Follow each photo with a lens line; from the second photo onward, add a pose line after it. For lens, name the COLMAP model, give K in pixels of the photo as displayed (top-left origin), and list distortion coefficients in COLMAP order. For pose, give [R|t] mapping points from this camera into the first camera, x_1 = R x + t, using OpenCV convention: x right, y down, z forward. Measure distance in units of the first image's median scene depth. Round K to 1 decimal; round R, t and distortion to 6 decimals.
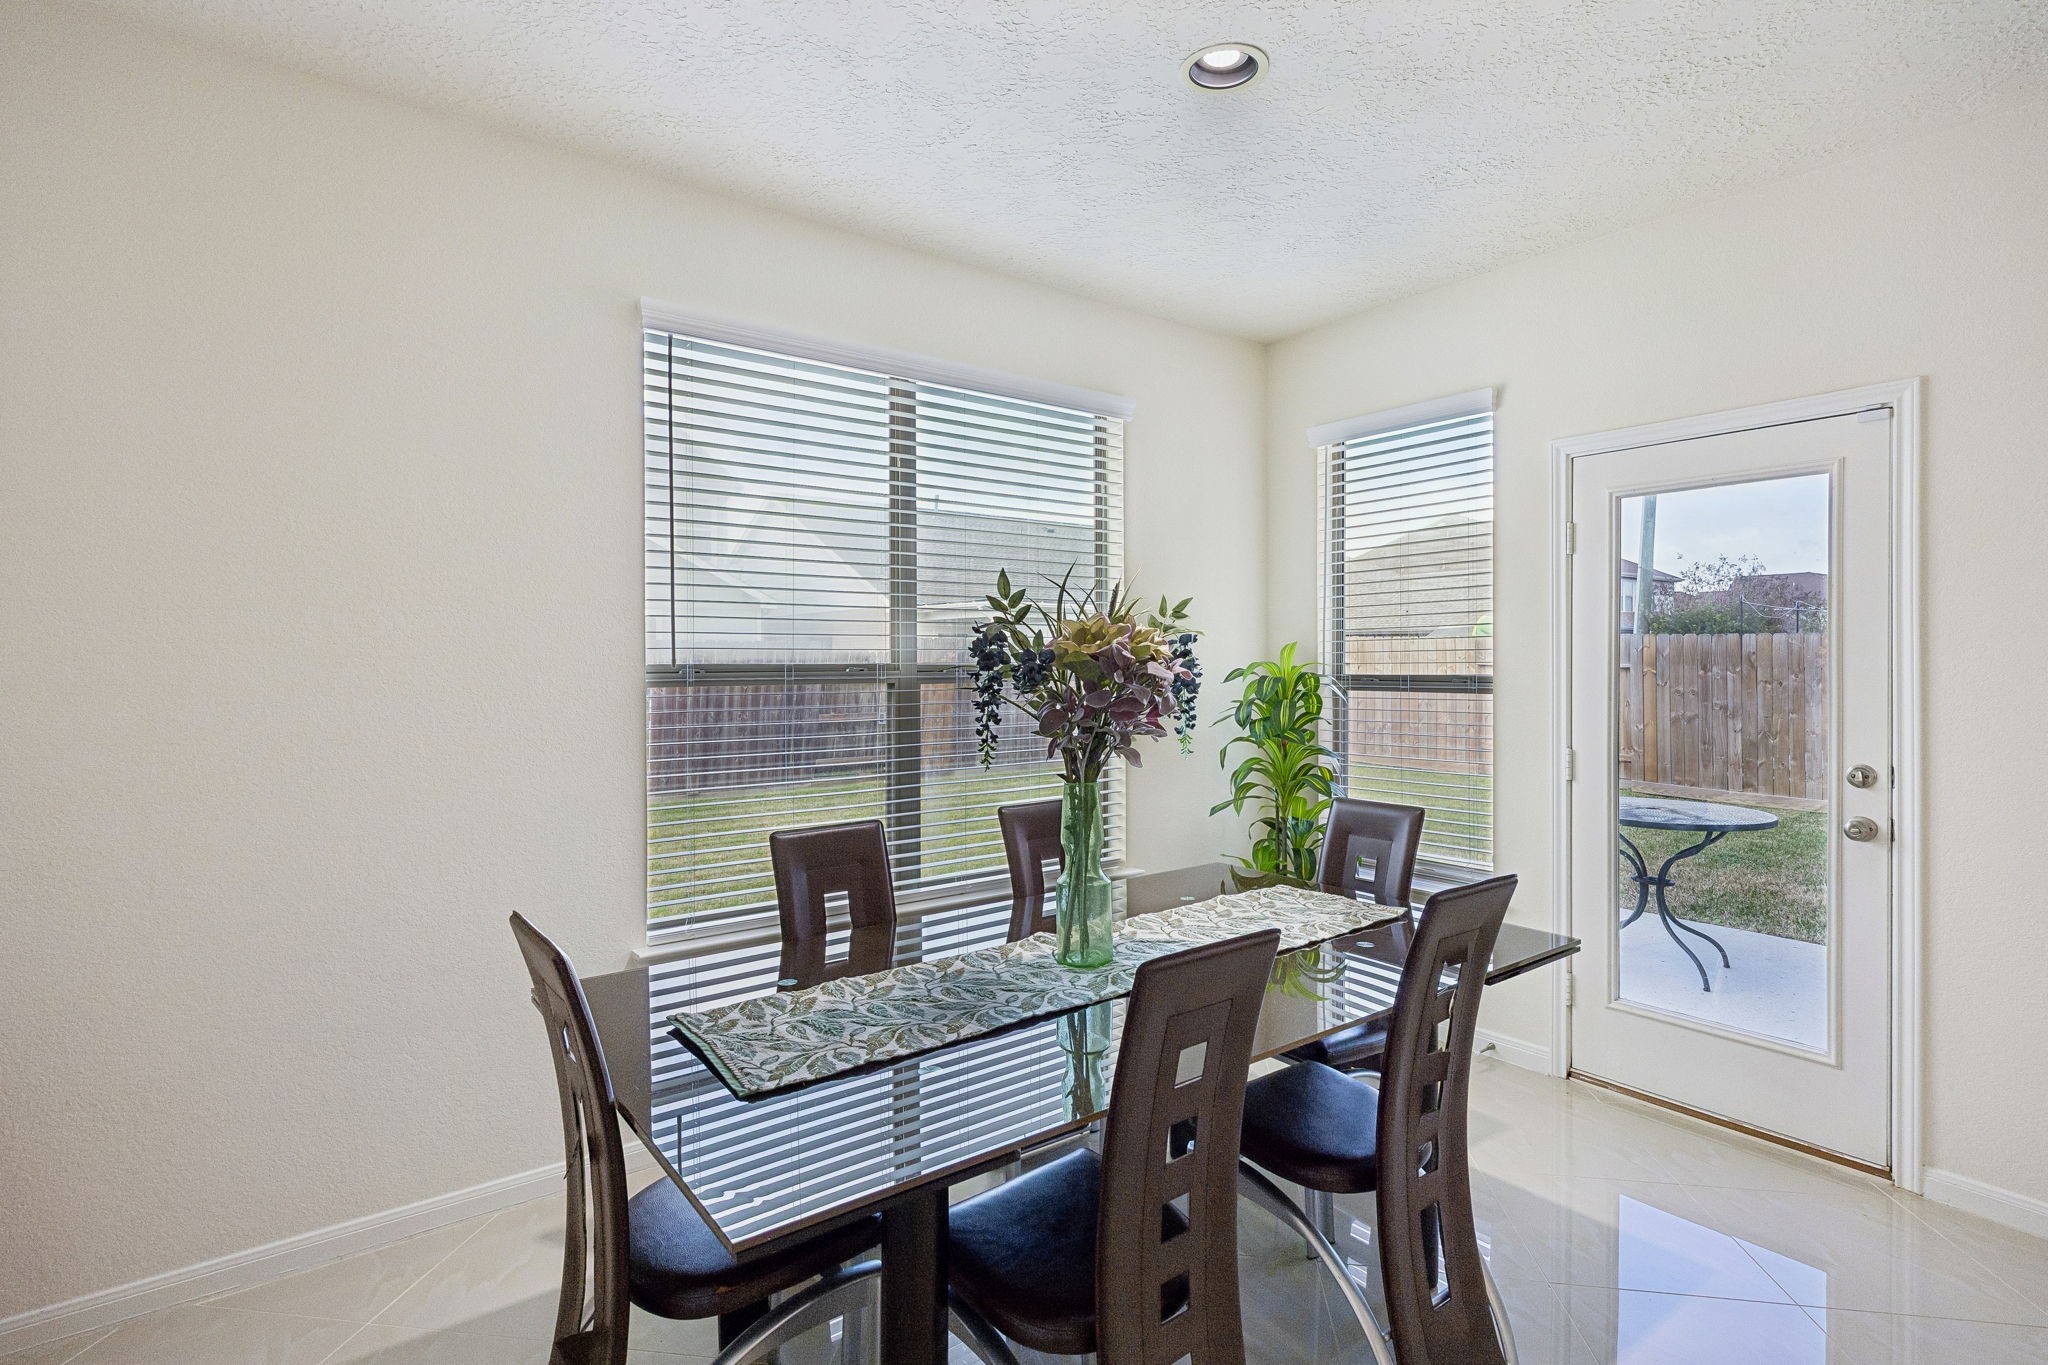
lens RADIAL K [[992.6, 0, 1023.3], [0, 992.6, 670.0], [0, 0, 1]] dist [0.002686, -0.000182]
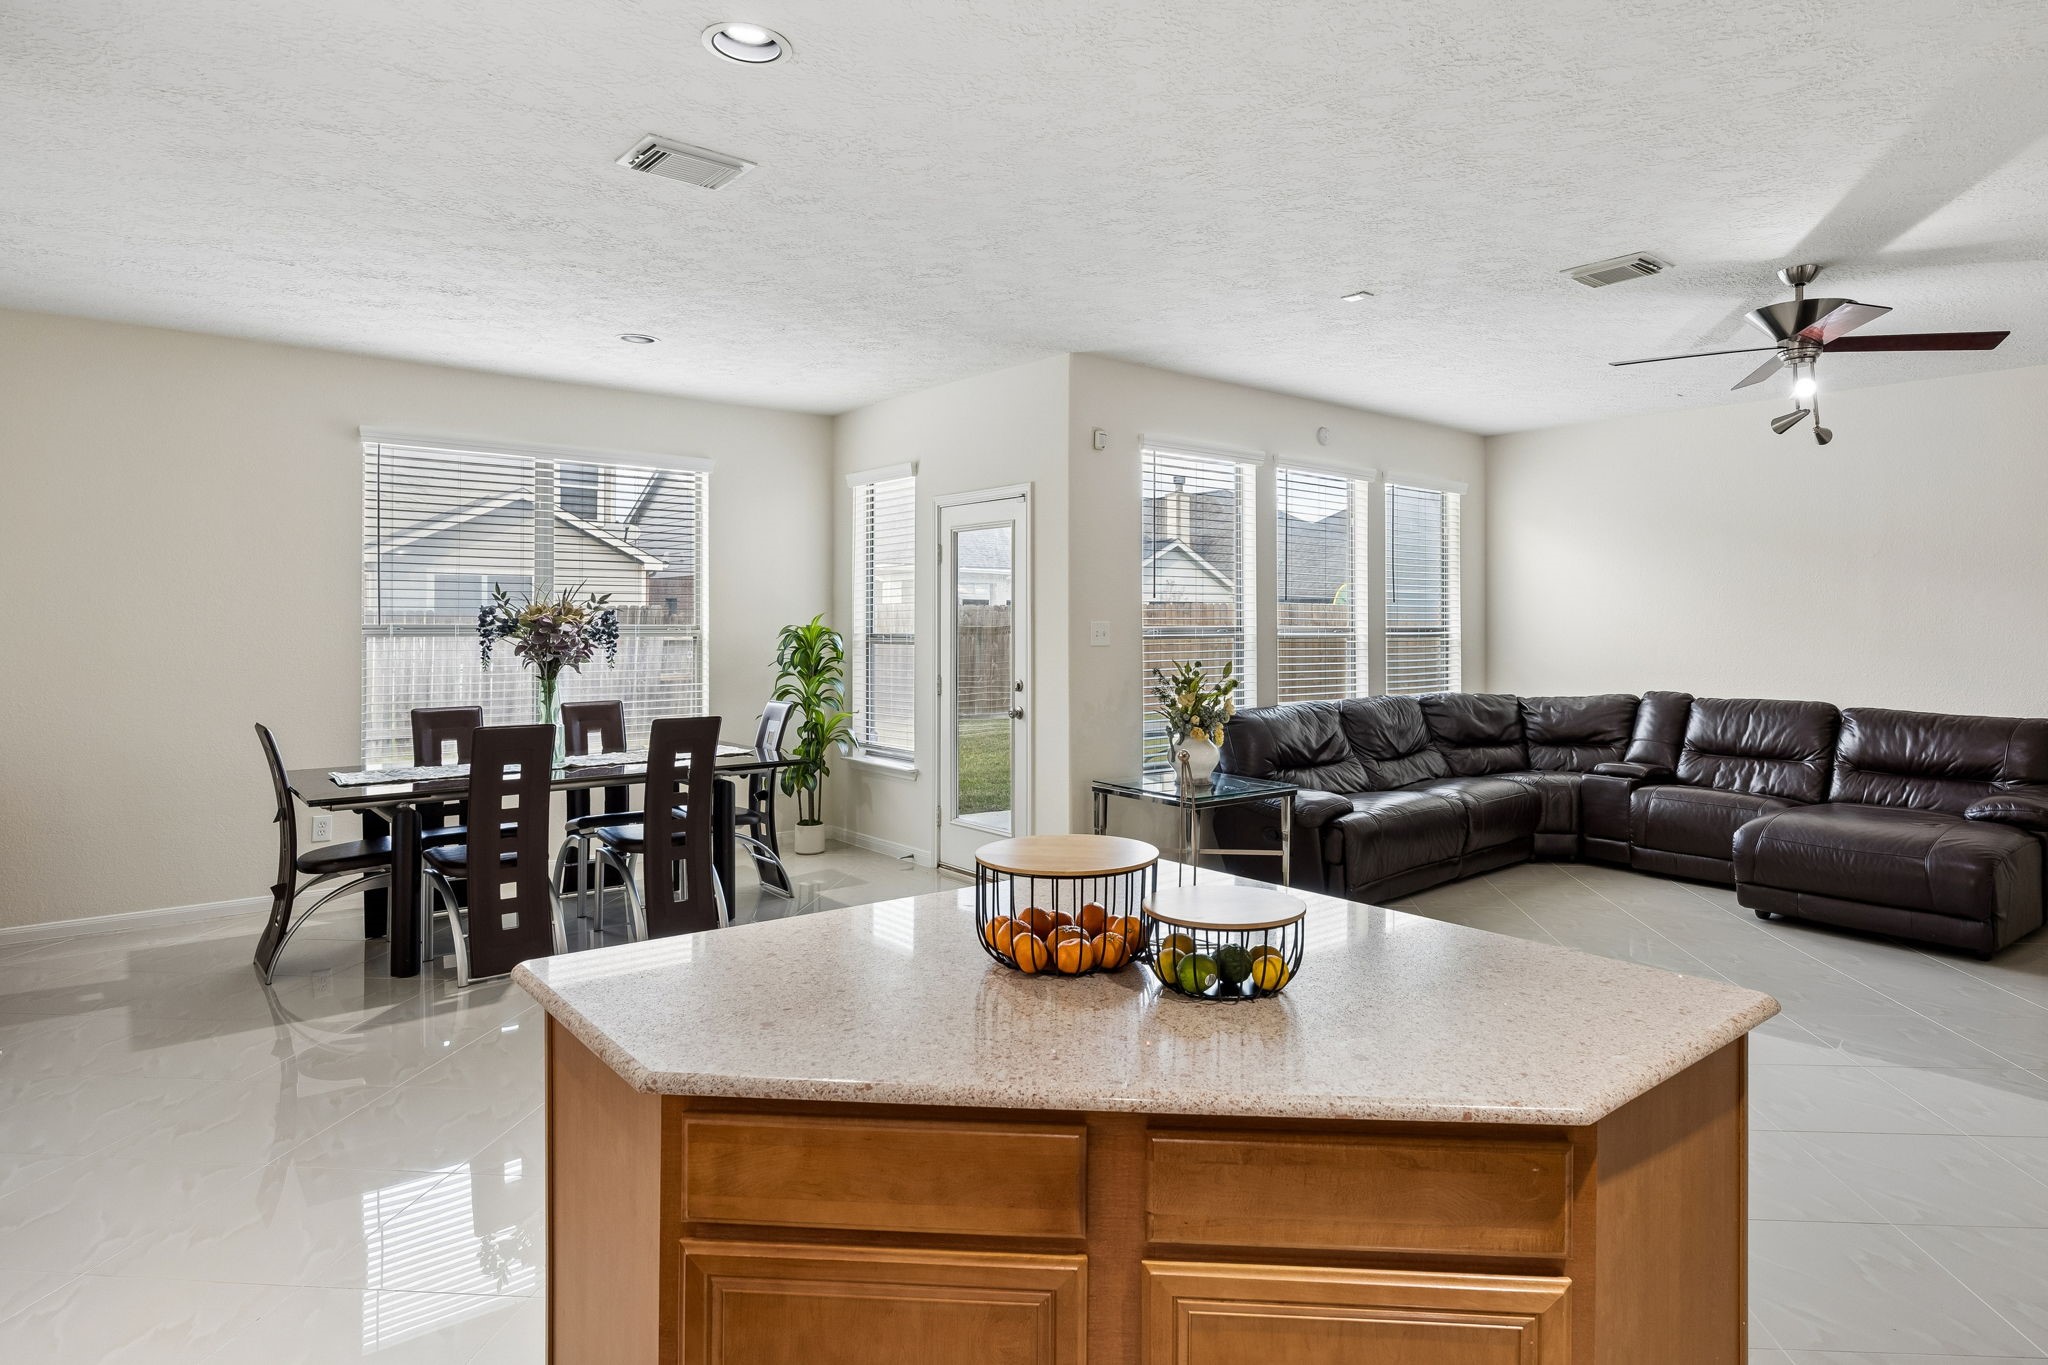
lens RADIAL K [[1157.7, 0, 1127.0], [0, 1157.7, 625.7], [0, 0, 1]] dist [-0.007368, -0.001167]
pose [[0.996984, 0.005715, 0.077396, 1.078245], [-0.005092, 0.999953, -0.008243, 0.010064], [-0.077440, 0.007824, 0.996966, -1.537158]]
